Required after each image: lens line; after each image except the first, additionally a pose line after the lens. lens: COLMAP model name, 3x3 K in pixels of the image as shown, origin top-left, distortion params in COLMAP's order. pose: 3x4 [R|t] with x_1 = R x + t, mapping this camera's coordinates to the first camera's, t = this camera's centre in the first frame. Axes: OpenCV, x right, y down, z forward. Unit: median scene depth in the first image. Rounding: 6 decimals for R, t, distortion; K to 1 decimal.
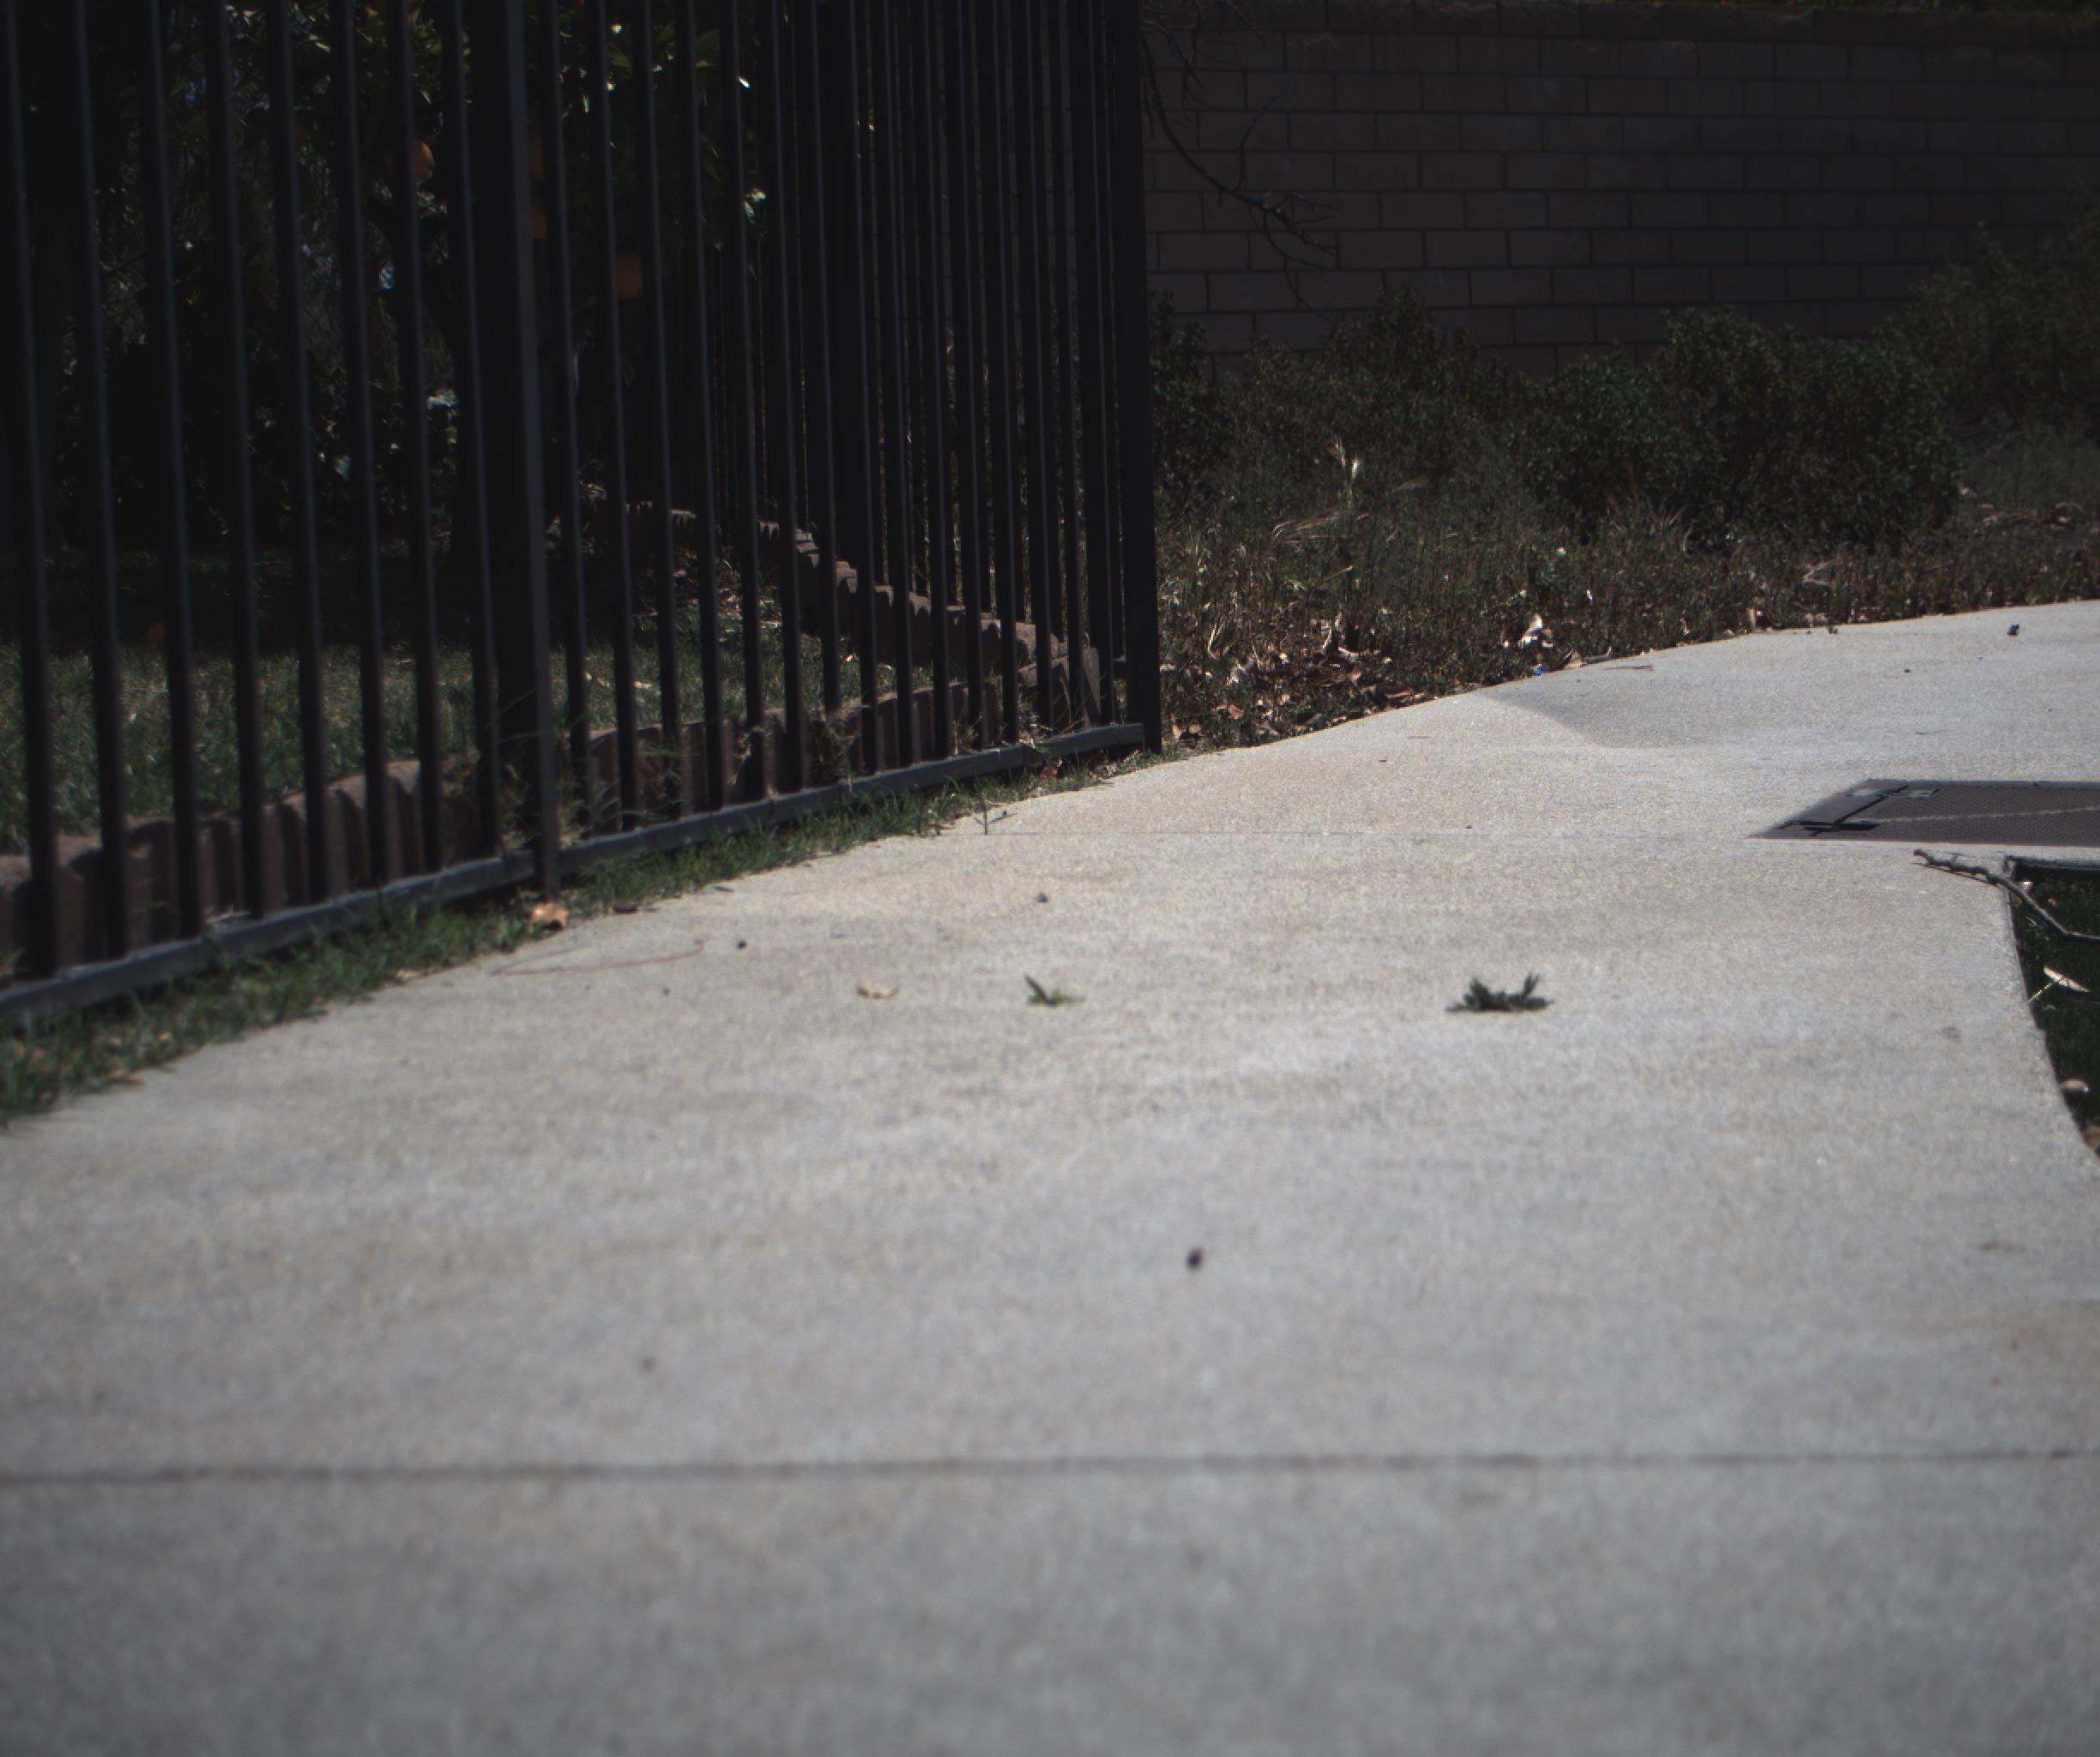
lens RADIAL K [[3954.0, 0, 1022.2], [0, 3954.0, 821.8], [0, 0, 1]] dist [-0.180149, 1.024404]
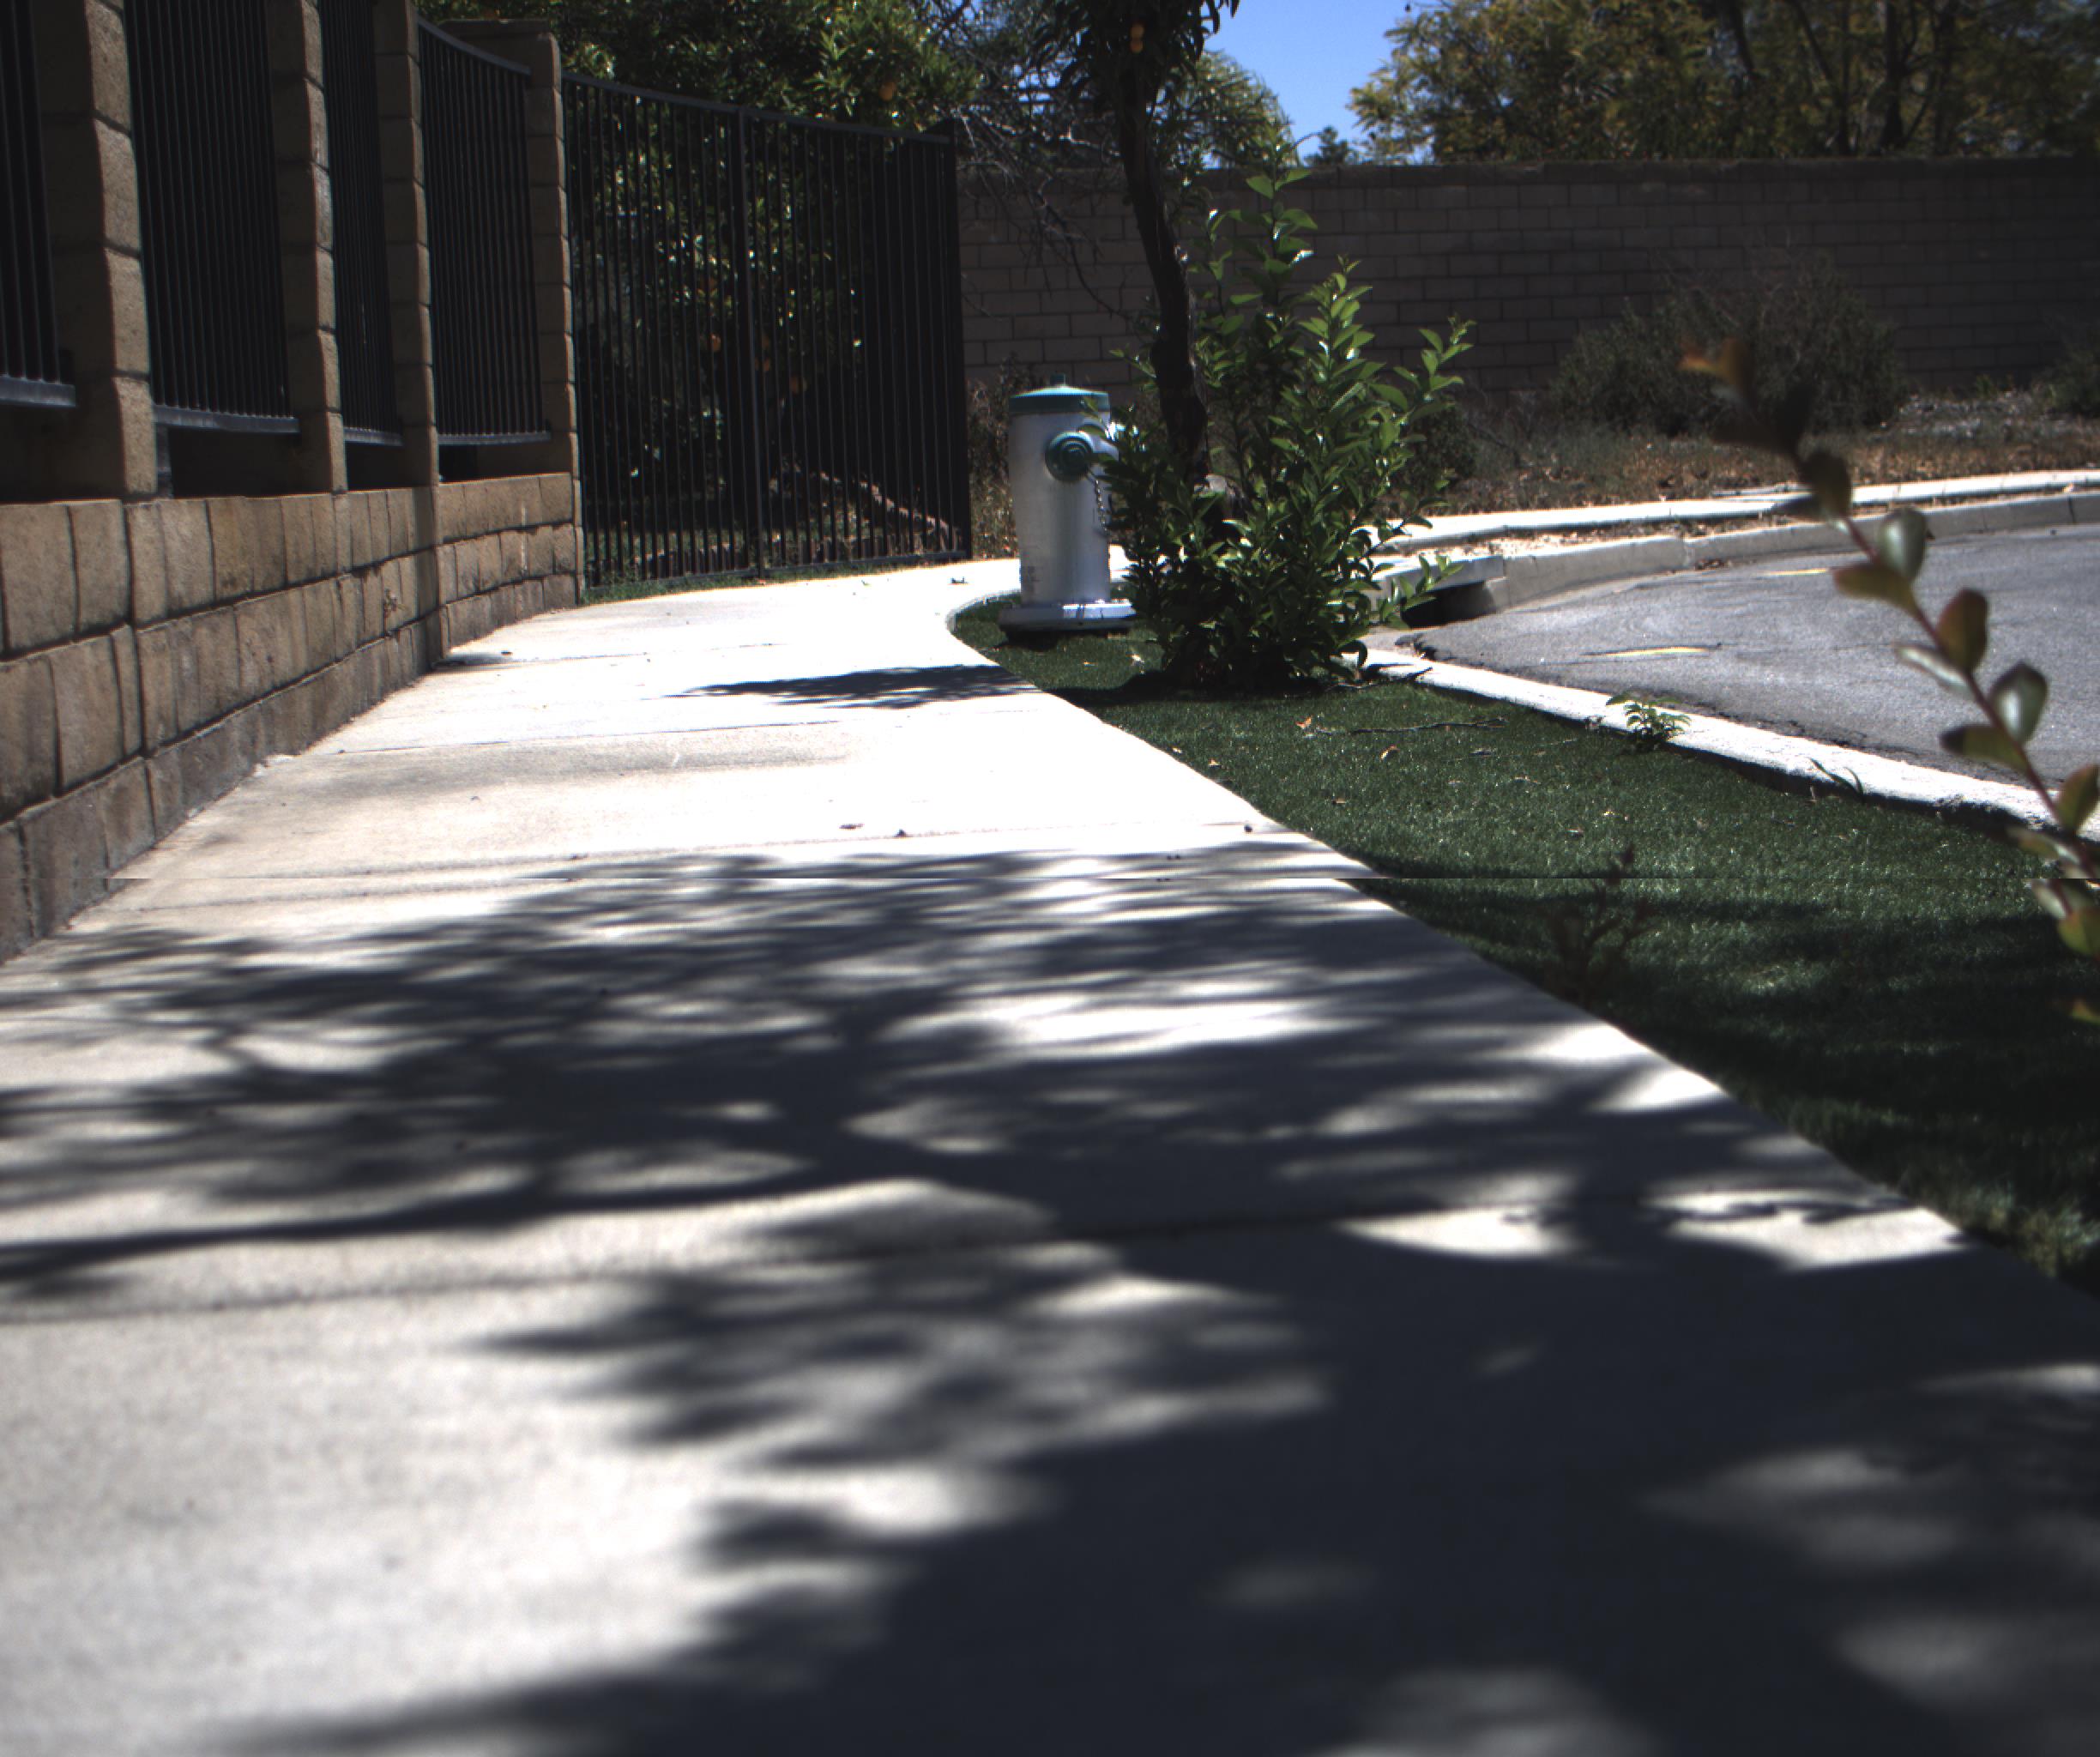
lens RADIAL K [[3954.0, 0, 1022.2], [0, 3954.0, 821.8], [0, 0, 1]] dist [-0.180149, 1.024404]
pose [[0.998166, -0.001947, -0.060501, 0.306130], [0.002580, 0.999943, 0.010386, 0.179435], [0.060477, -0.010523, 0.998114, -2.369041]]
